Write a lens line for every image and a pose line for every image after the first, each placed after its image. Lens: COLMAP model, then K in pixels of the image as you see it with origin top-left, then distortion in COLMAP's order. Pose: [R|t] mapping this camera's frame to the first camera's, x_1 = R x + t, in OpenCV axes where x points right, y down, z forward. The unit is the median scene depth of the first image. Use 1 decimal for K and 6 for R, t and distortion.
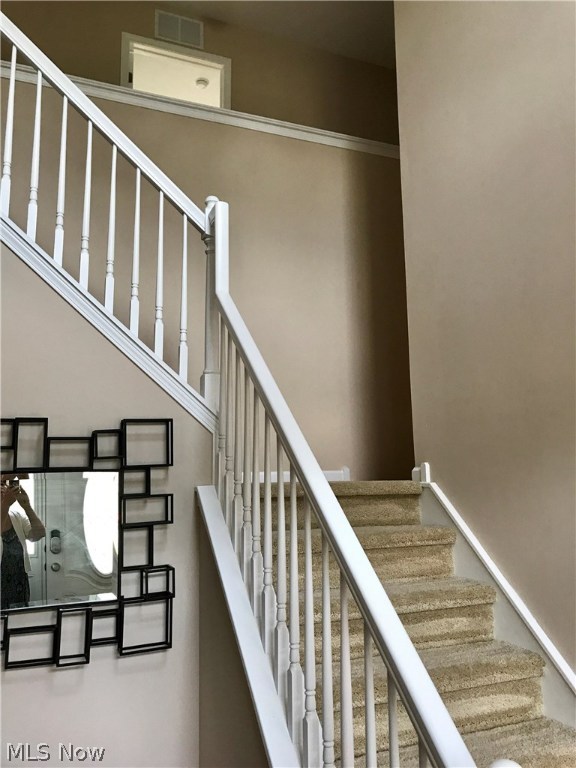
lens RADIAL K [[663.9, 0, 288.4], [0, 663.9, 380.4], [0, 0, 1]] dist [0.034807, -0.023996]
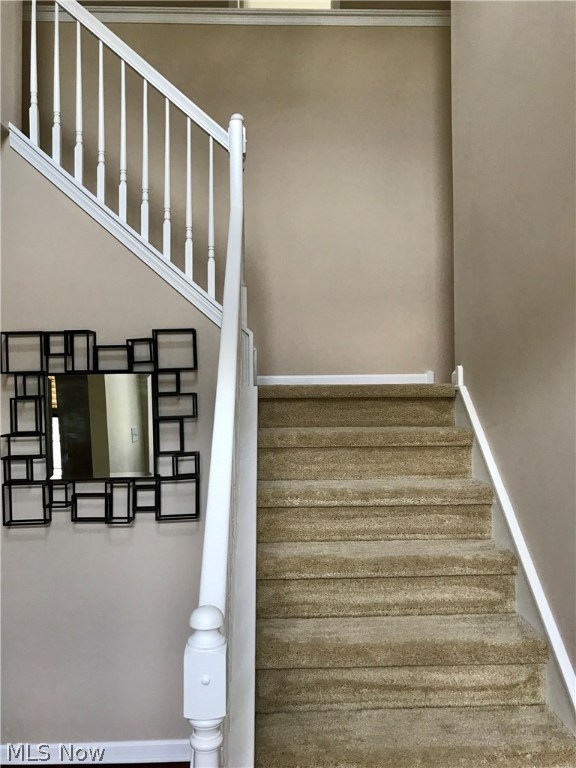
lens RADIAL K [[663.9, 0, 286.0], [0, 663.9, 387.5], [0, 0, 1]] dist [0.034807, -0.023996]
pose [[0.930902, 0.010818, -0.365110, 0.401275], [0.046681, 0.987842, 0.148289, -0.003900], [0.362275, -0.155086, 0.919078, -0.008521]]
